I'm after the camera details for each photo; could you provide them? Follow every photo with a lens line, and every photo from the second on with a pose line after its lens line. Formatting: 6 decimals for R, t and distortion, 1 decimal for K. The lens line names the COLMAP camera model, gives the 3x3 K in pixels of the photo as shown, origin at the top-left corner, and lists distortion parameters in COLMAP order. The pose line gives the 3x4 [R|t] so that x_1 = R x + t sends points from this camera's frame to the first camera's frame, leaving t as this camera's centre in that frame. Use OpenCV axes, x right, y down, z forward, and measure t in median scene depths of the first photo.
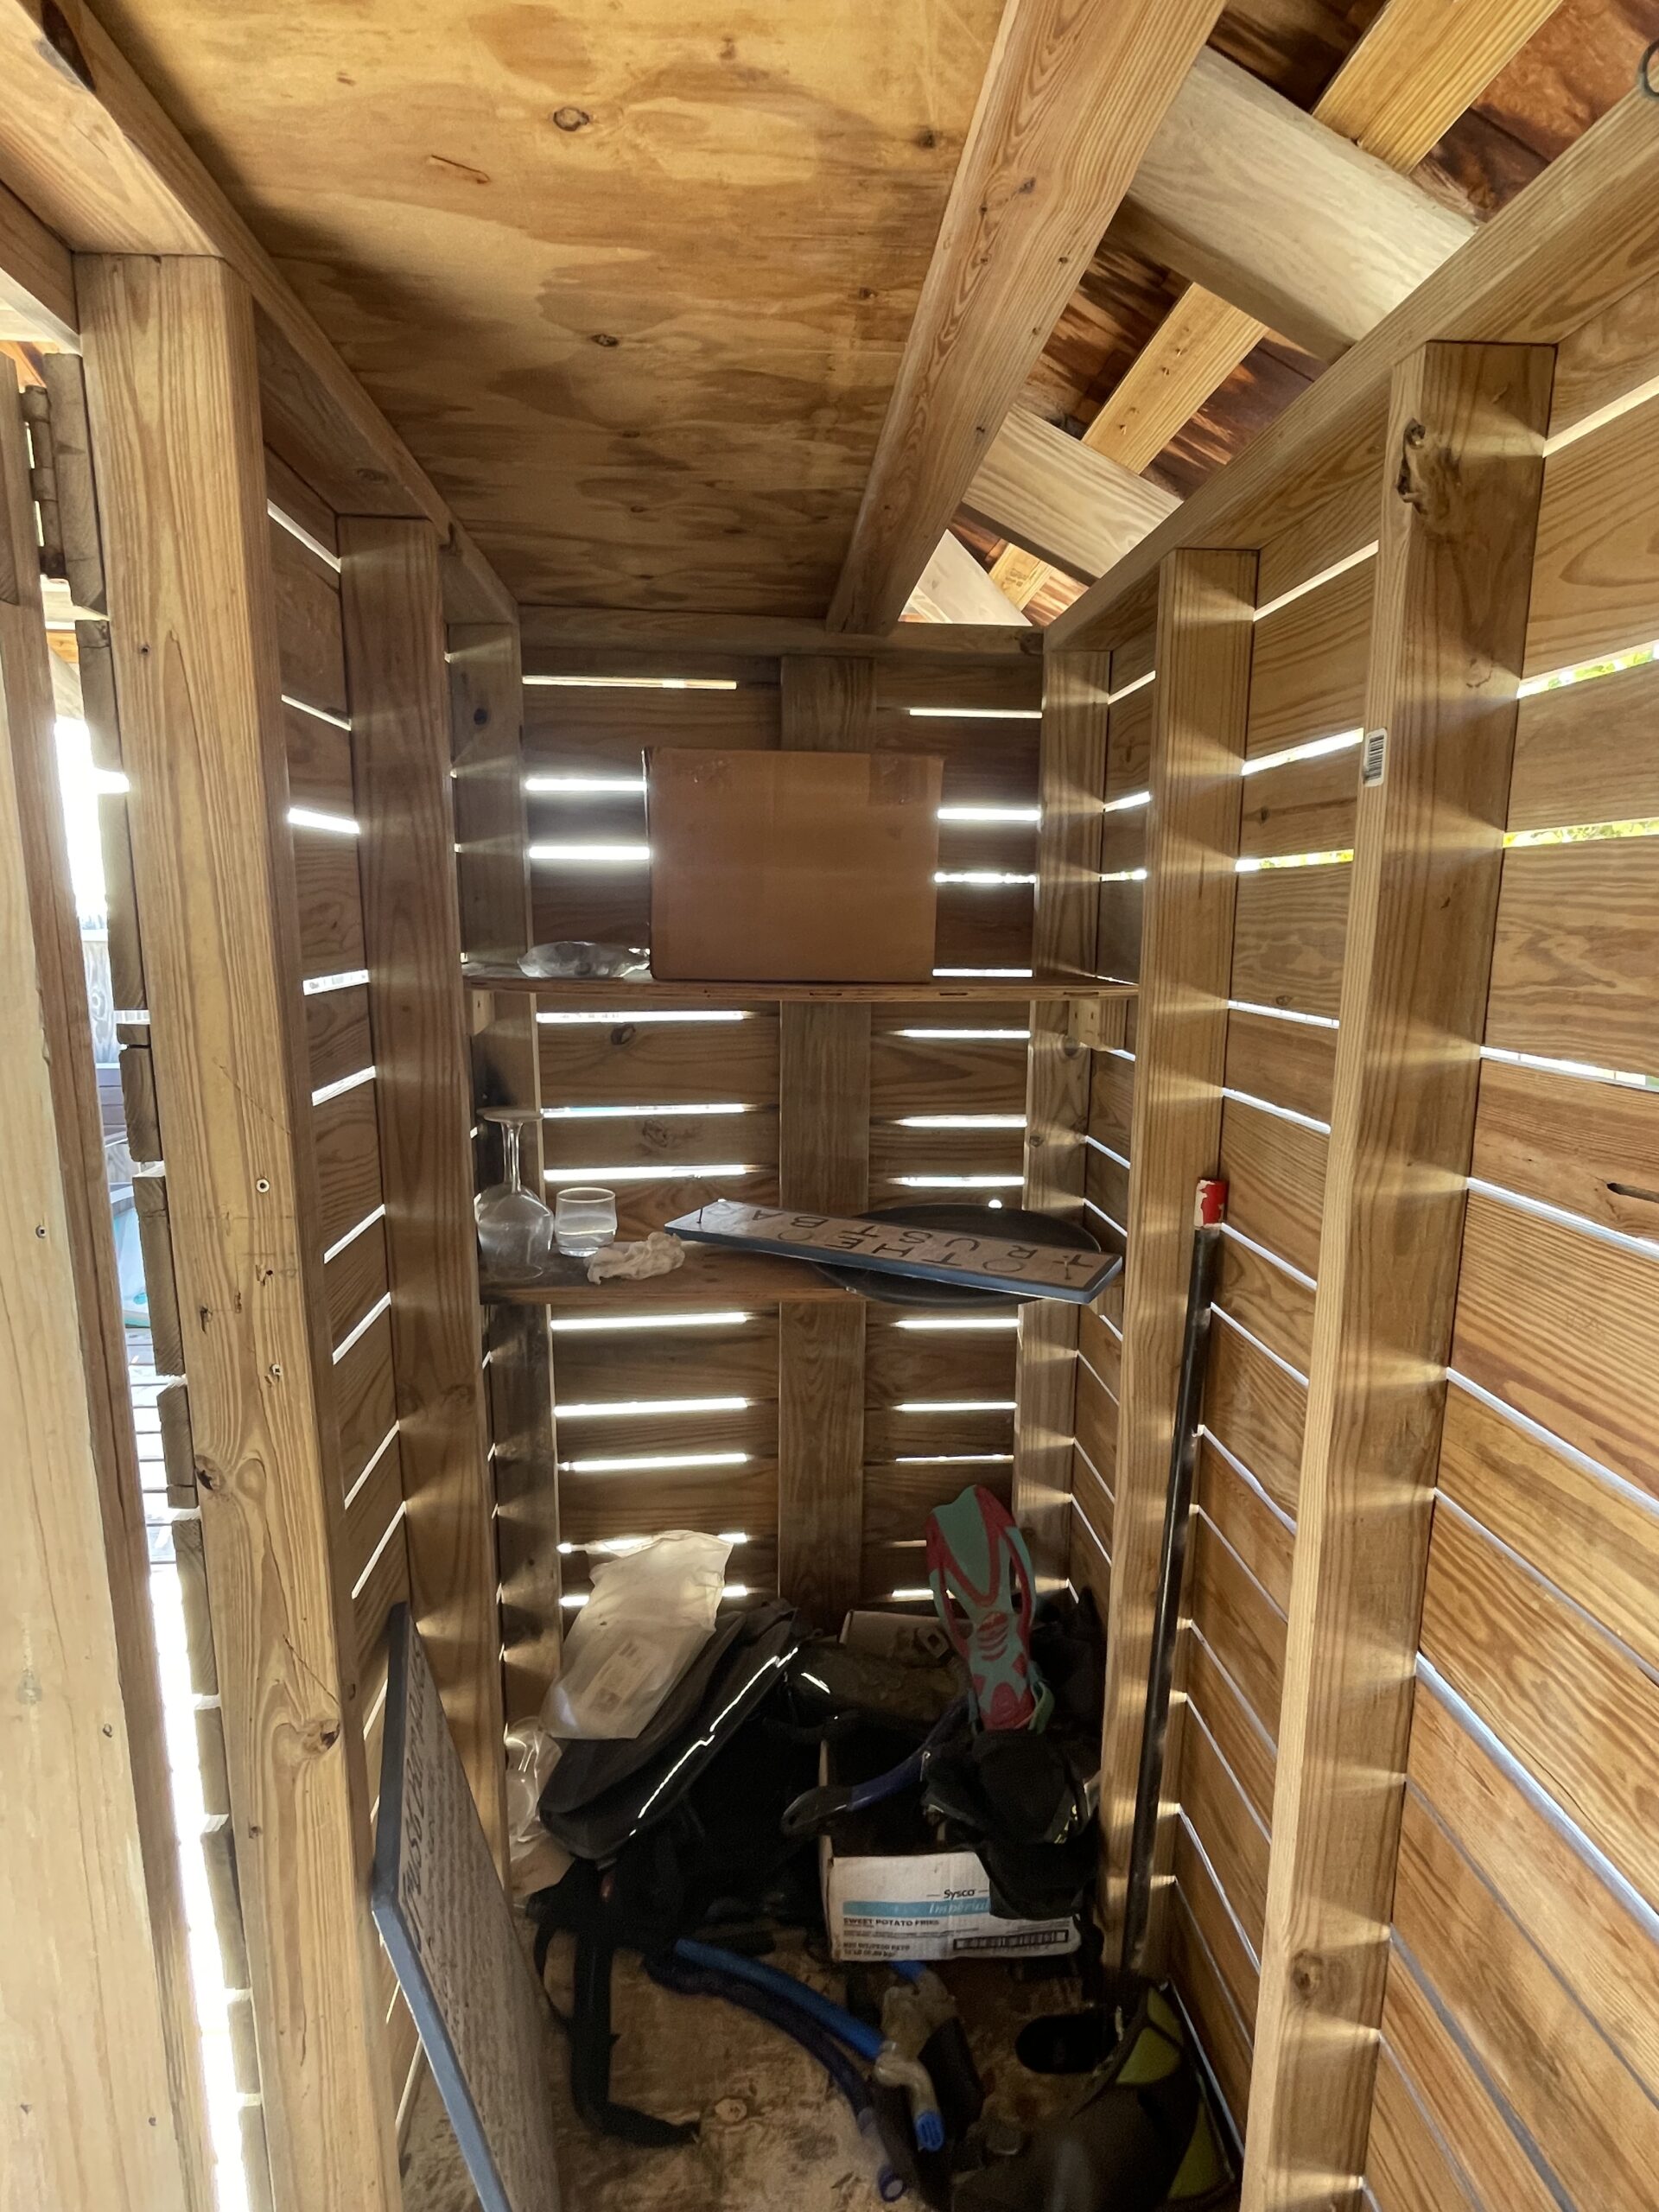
lens RADIAL K [[1102.2, 0, 831.8], [0, 1102.2, 1104.9], [0, 0, 1]] dist [-0.002121, -0.000269]
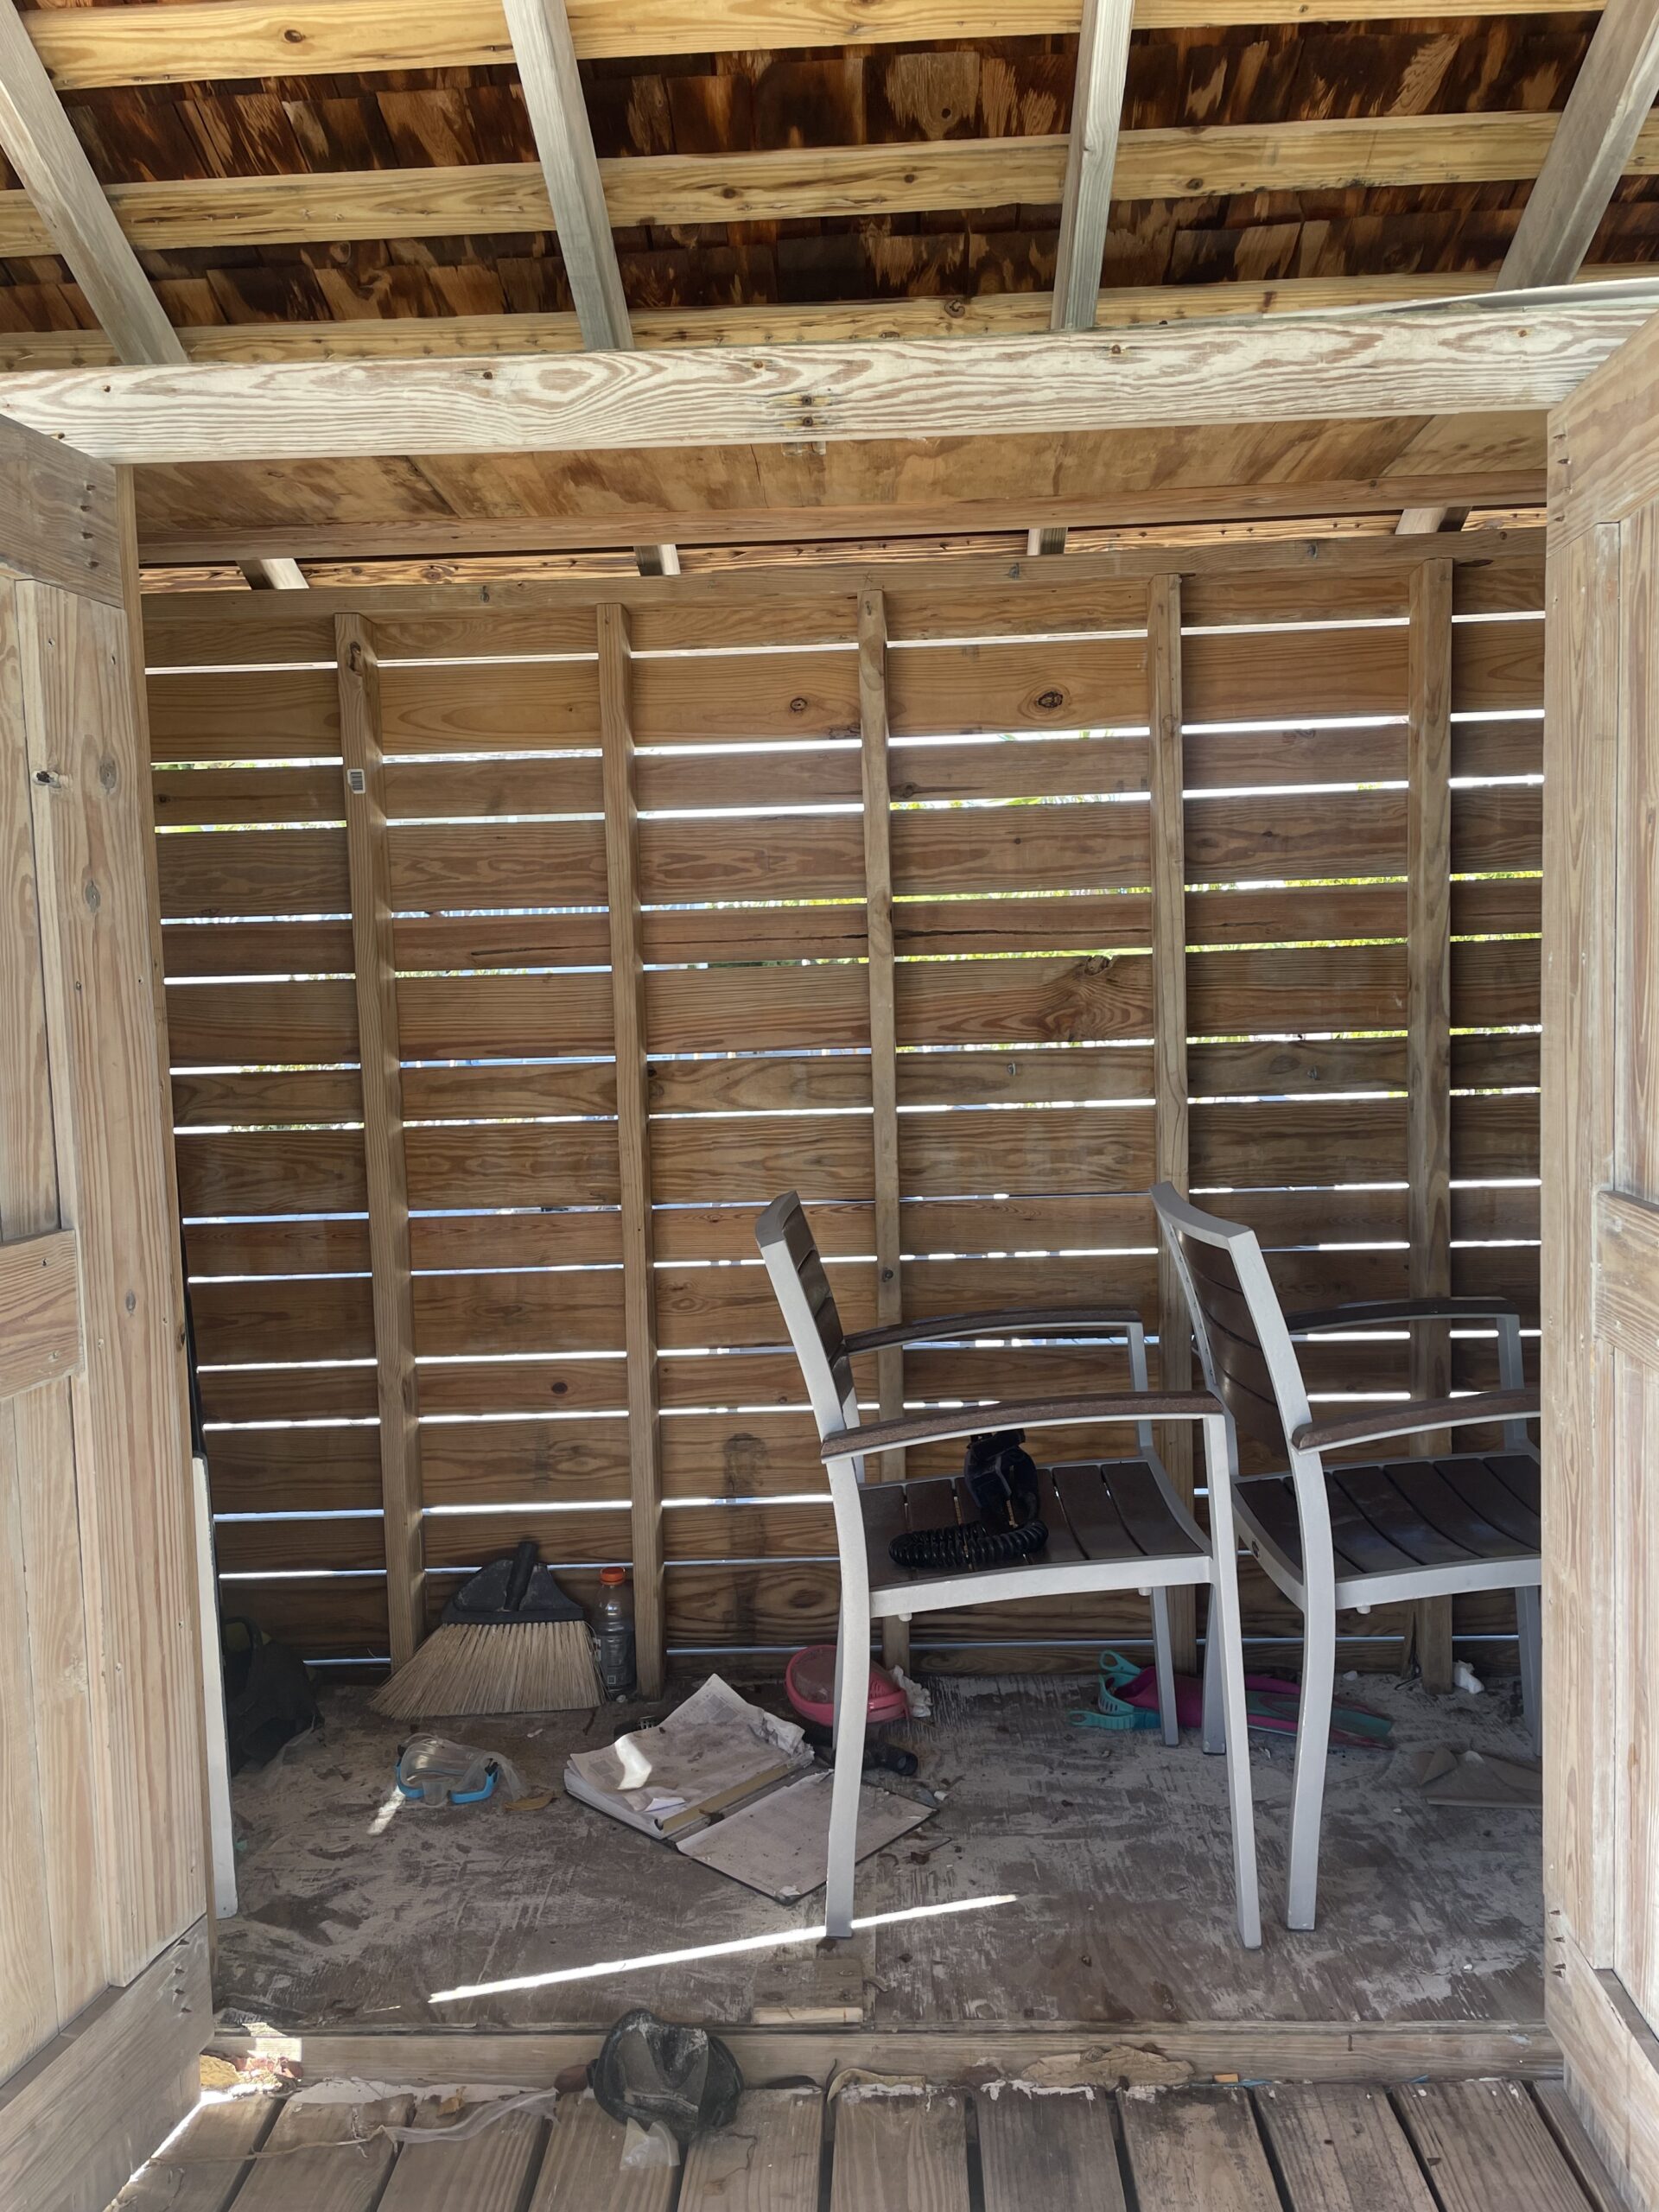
lens RADIAL K [[1689.8, 0, 833.7], [0, 1689.8, 1106.1], [0, 0, 1]] dist [0.051382, -0.059078]
pose [[0.119038, -0.080943, 0.989585, -3.132283], [0.199169, 0.978360, 0.056066, 0.363199], [-0.972708, 0.190420, 0.132584, -0.306165]]
